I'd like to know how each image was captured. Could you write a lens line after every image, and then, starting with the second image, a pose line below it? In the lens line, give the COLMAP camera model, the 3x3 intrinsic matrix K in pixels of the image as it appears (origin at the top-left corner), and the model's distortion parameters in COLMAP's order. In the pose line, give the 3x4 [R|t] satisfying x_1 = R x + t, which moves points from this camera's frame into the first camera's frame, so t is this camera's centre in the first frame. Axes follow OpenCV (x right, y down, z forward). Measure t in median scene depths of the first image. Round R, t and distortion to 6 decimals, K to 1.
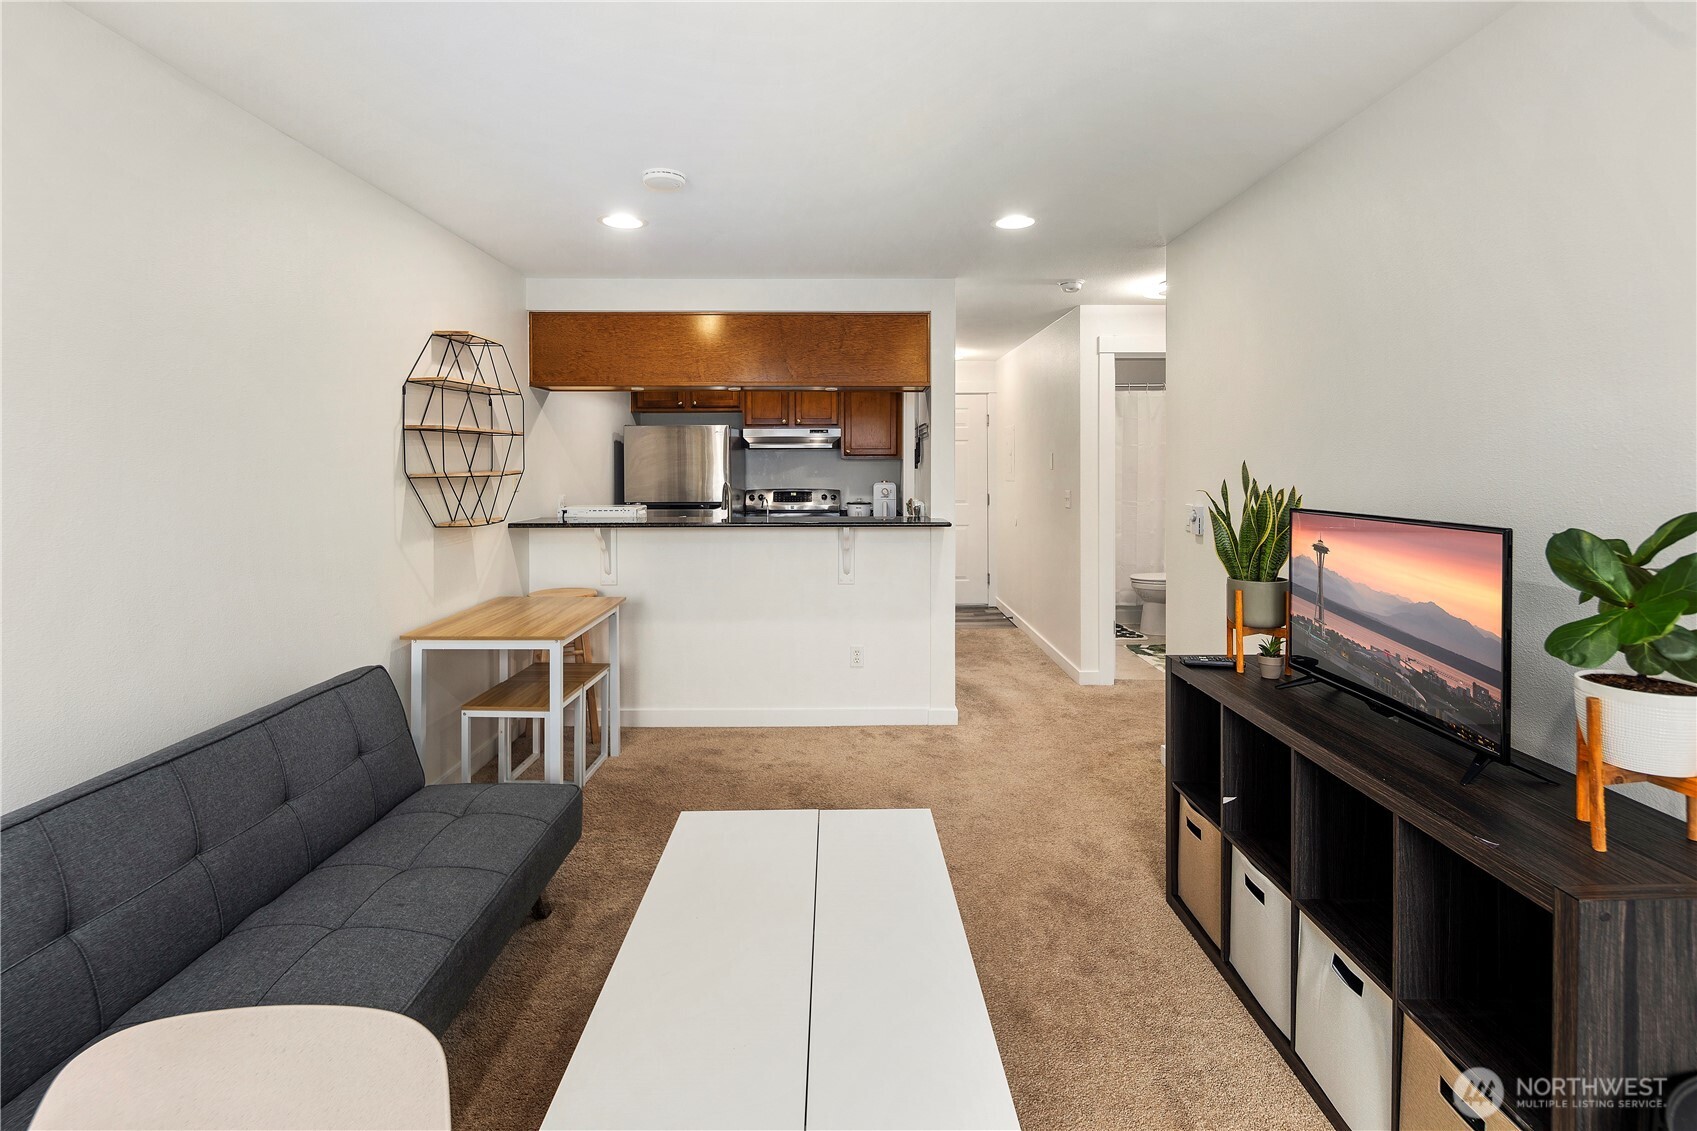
lens RADIAL K [[832.6, 0, 849.5], [0, 832.6, 476.0], [0, 0, 1]] dist [0.006645, -0.004452]
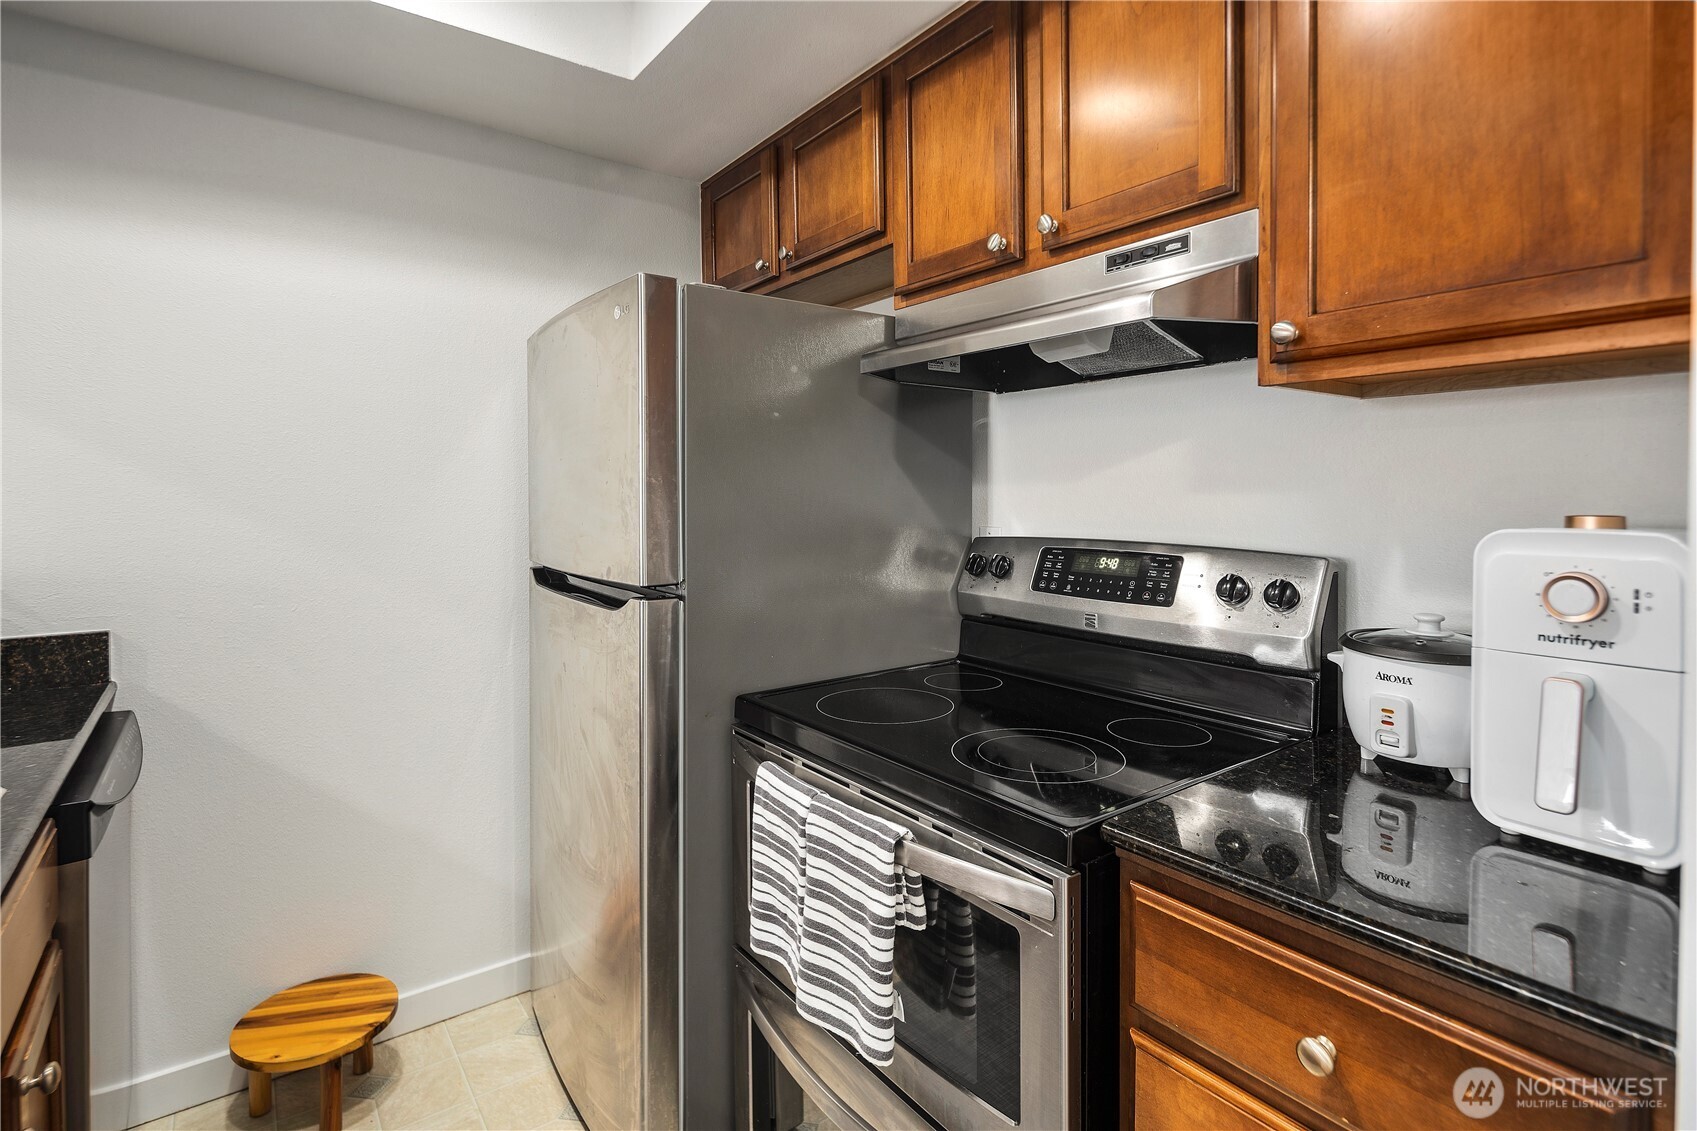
lens RADIAL K [[832.6, 0, 841.8], [0, 832.6, 500.4], [0, 0, 1]] dist [0.006645, -0.004452]
pose [[0.584859, 0.011387, -0.811055, 0.124951], [-0.009404, 0.999929, 0.007257, 0.004866], [0.811081, 0.003383, 0.584925, 1.282000]]
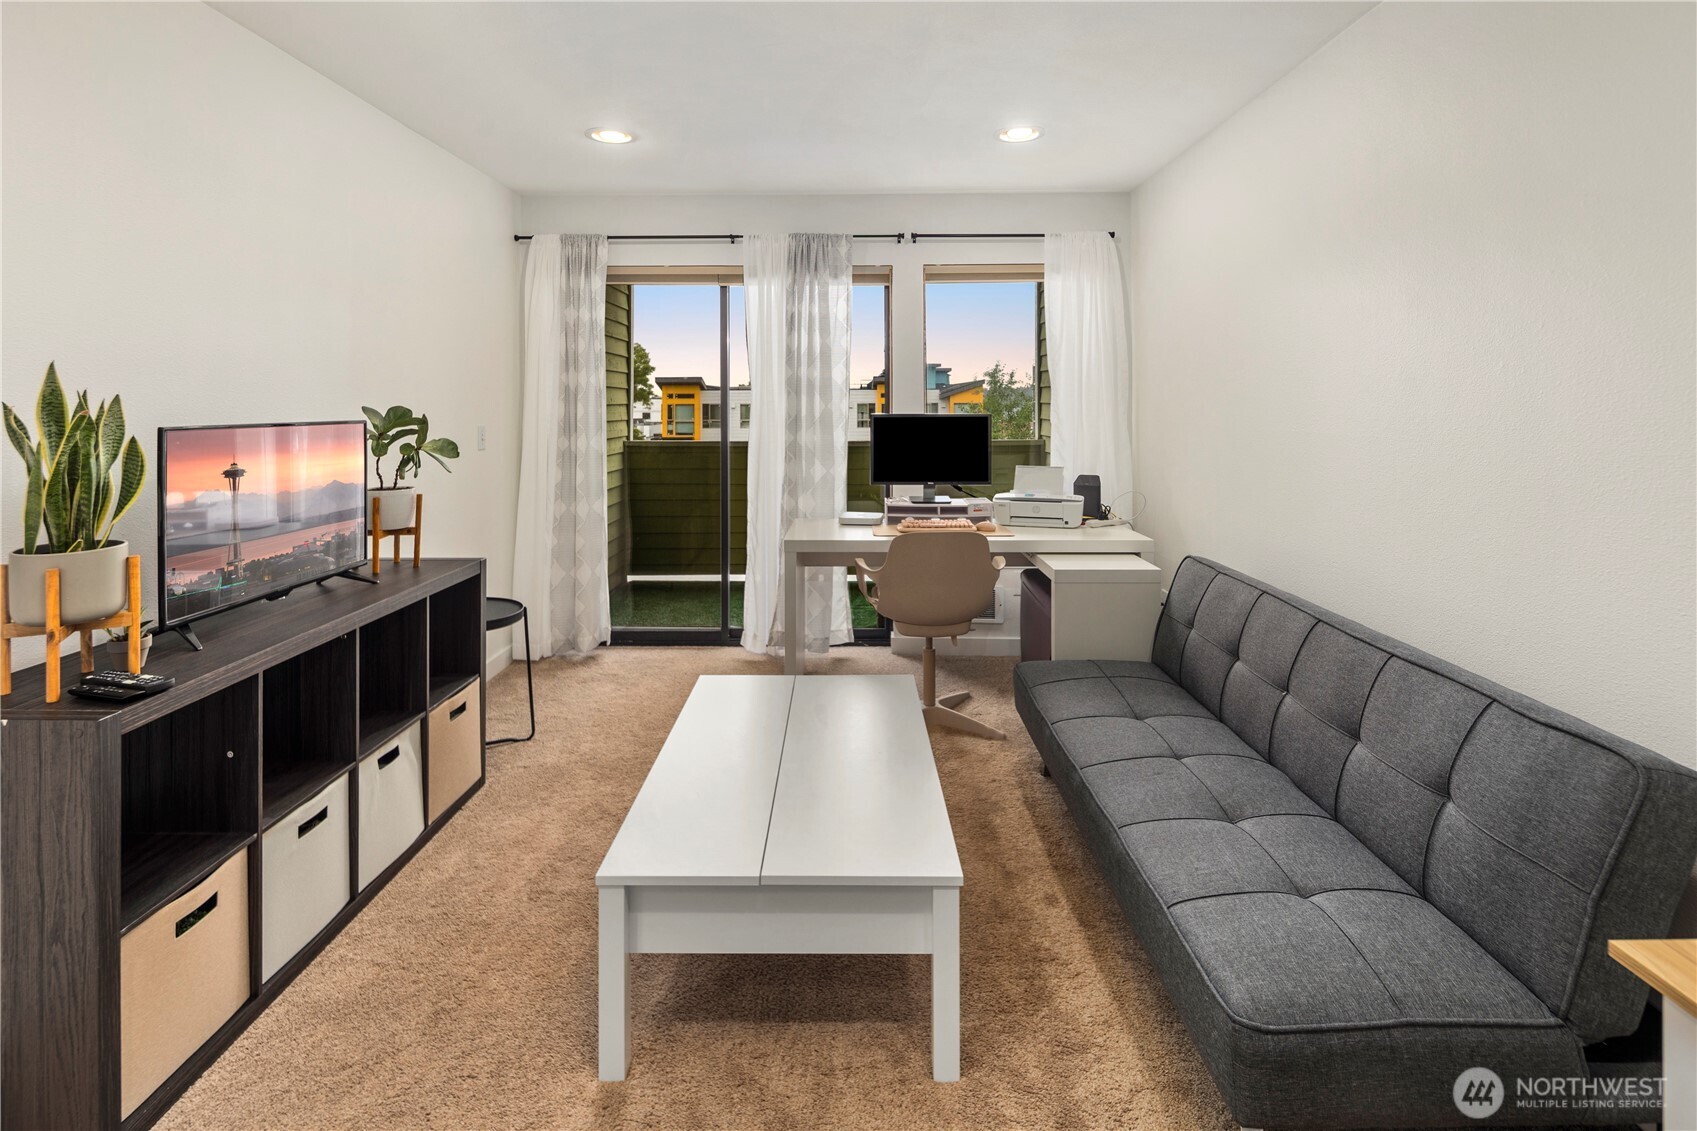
lens RADIAL K [[832.6, 0, 849.8], [0, 832.6, 400.8], [0, 0, 1]] dist [0.006645, -0.004452]
pose [[-0.999796, 0.008918, 0.018118, -0.070716], [0.009094, 0.999912, 0.009661, 0.003782], [-0.018030, 0.009824, -0.999789, 0.951250]]
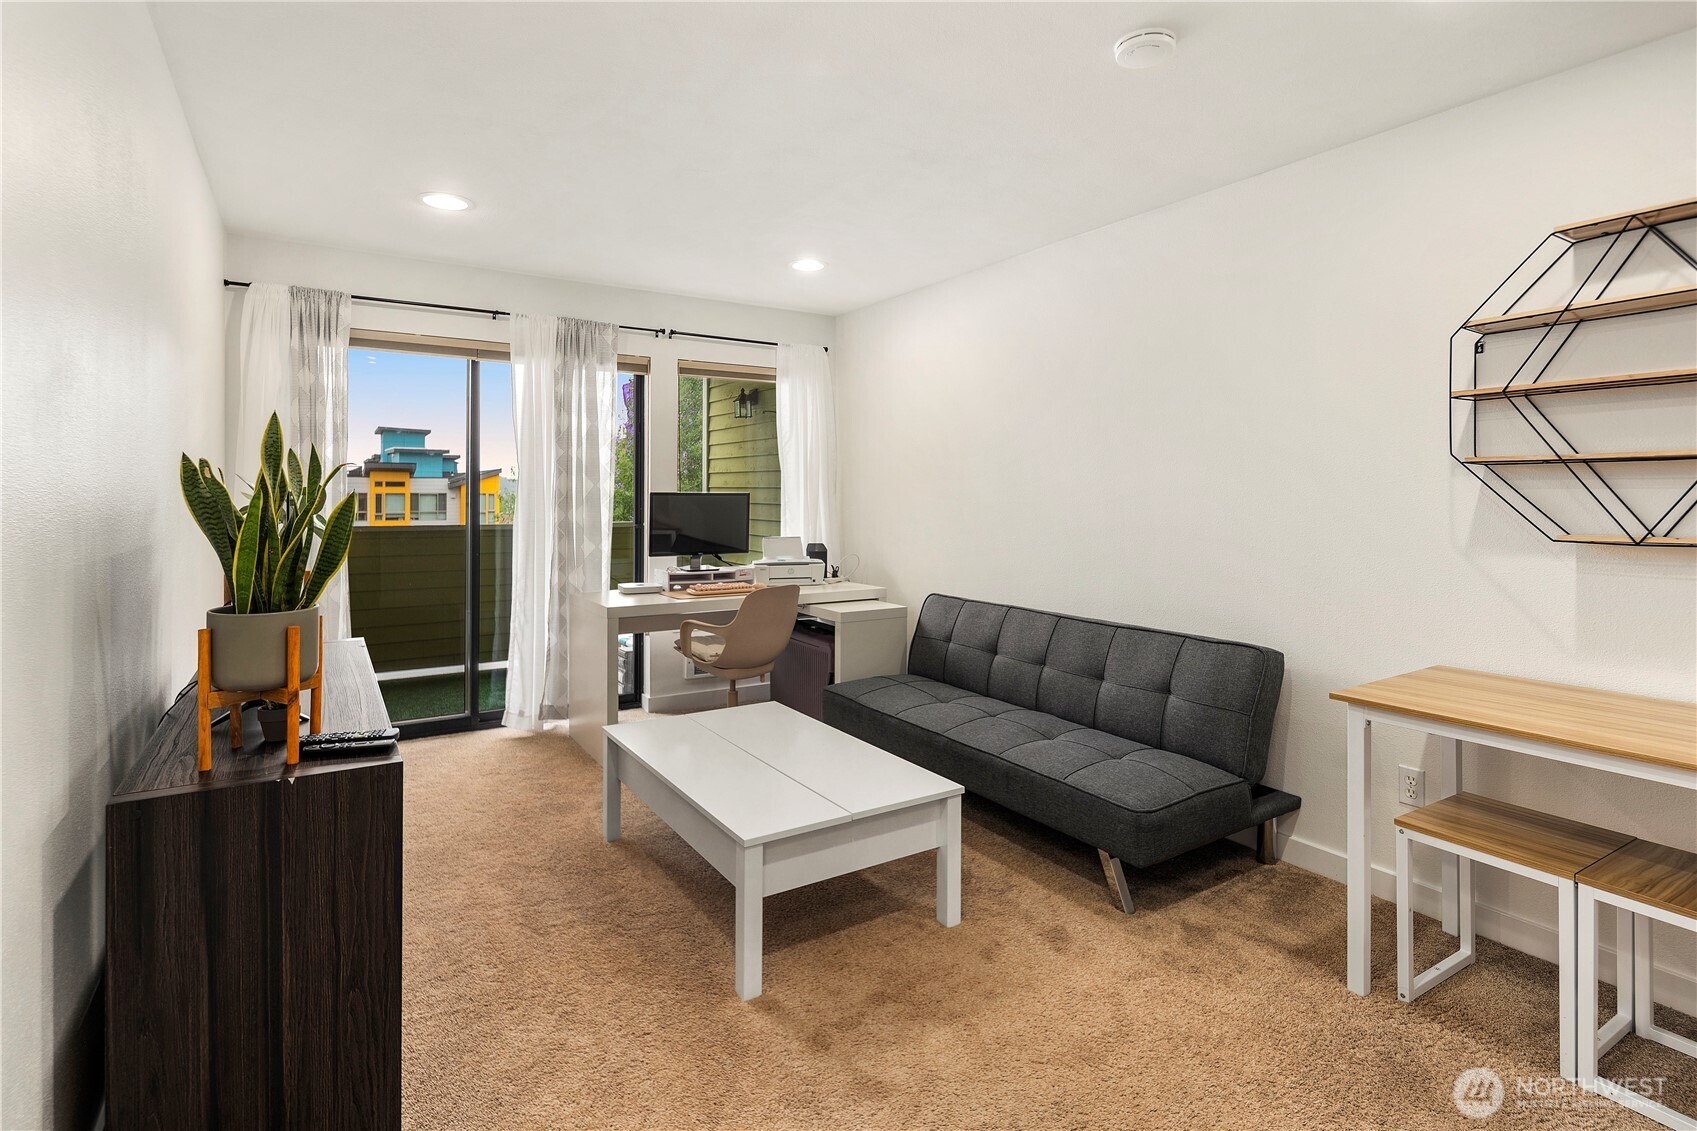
lens RADIAL K [[832.6, 0, 846.0], [0, 832.6, 499.1], [0, 0, 1]] dist [0.006645, -0.004452]
pose [[-0.847825, 0.006978, -0.530231, 0.263151], [-0.003517, 0.999817, 0.018782, 0.015991], [0.530265, 0.017789, -0.847645, 1.013097]]
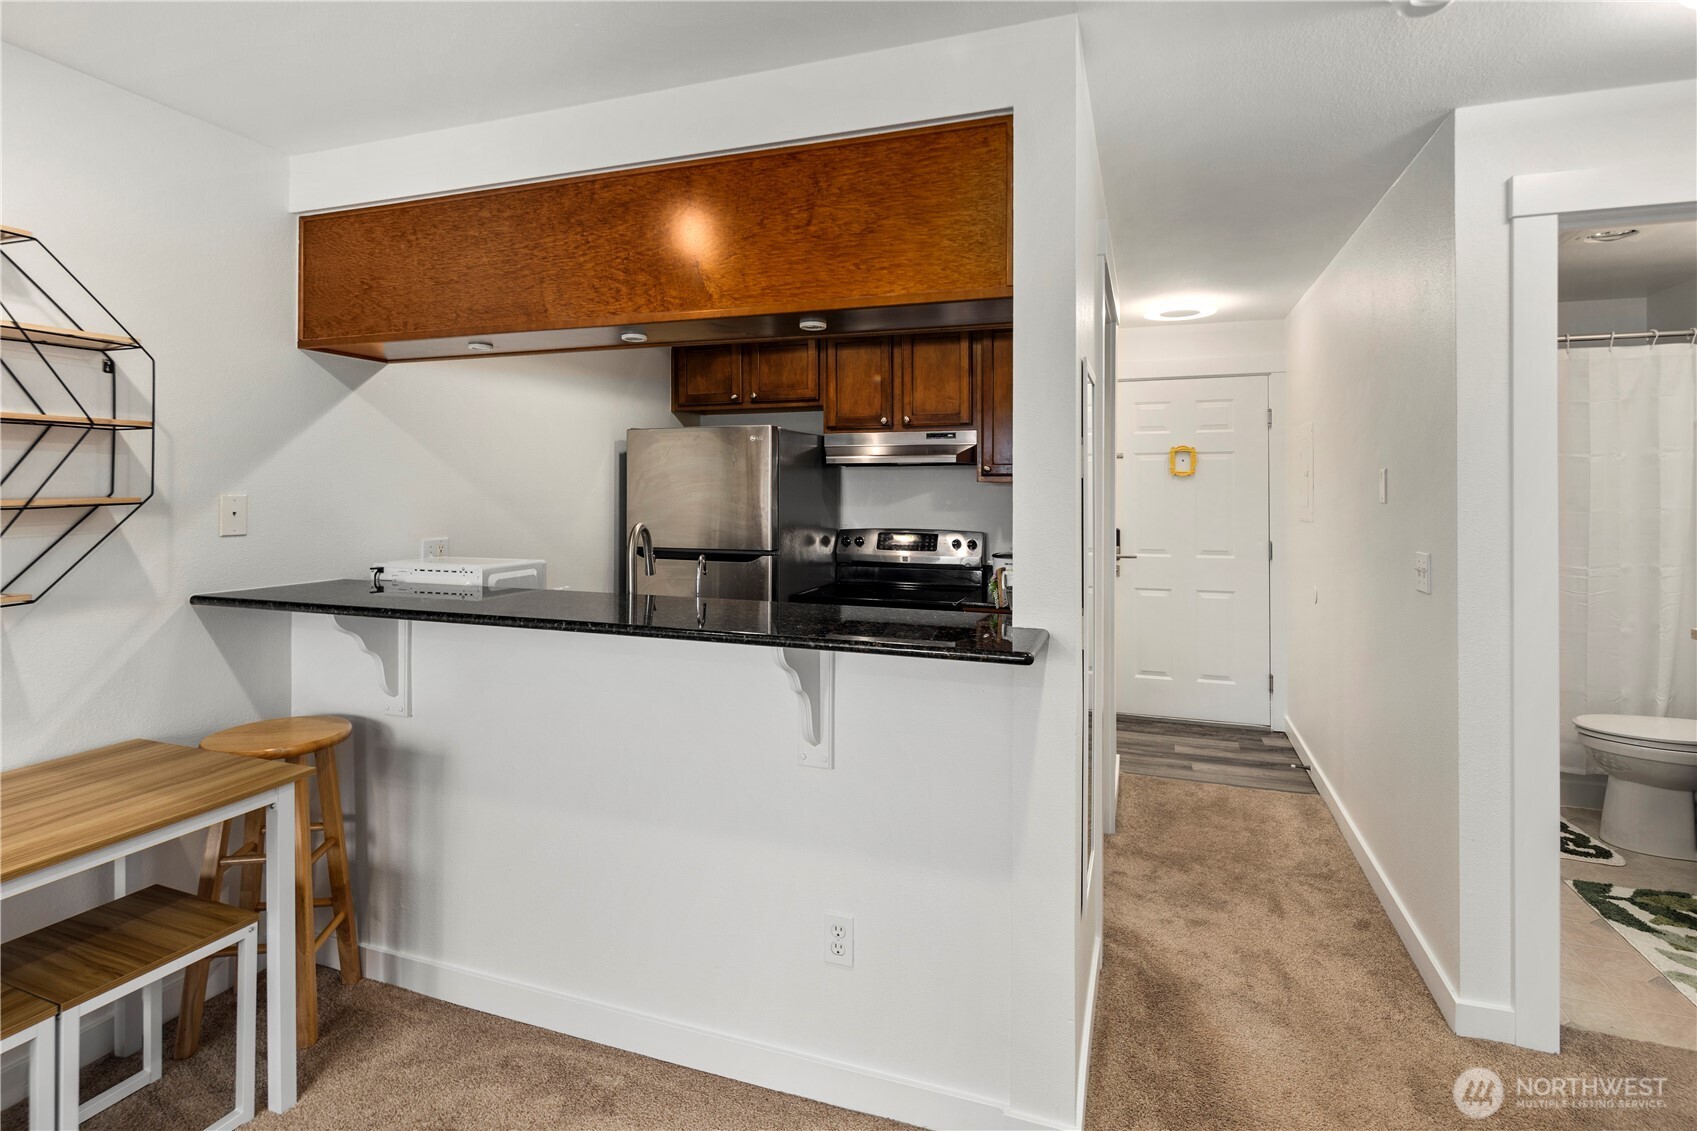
lens RADIAL K [[832.6, 0, 846.1], [0, 832.6, 486.7], [0, 0, 1]] dist [0.006645, -0.004452]
pose [[0.937597, 0.004434, -0.347695, 0.169597], [-0.010902, 0.999802, -0.016647, -0.008792], [0.347552, 0.019399, 0.937460, 0.630650]]
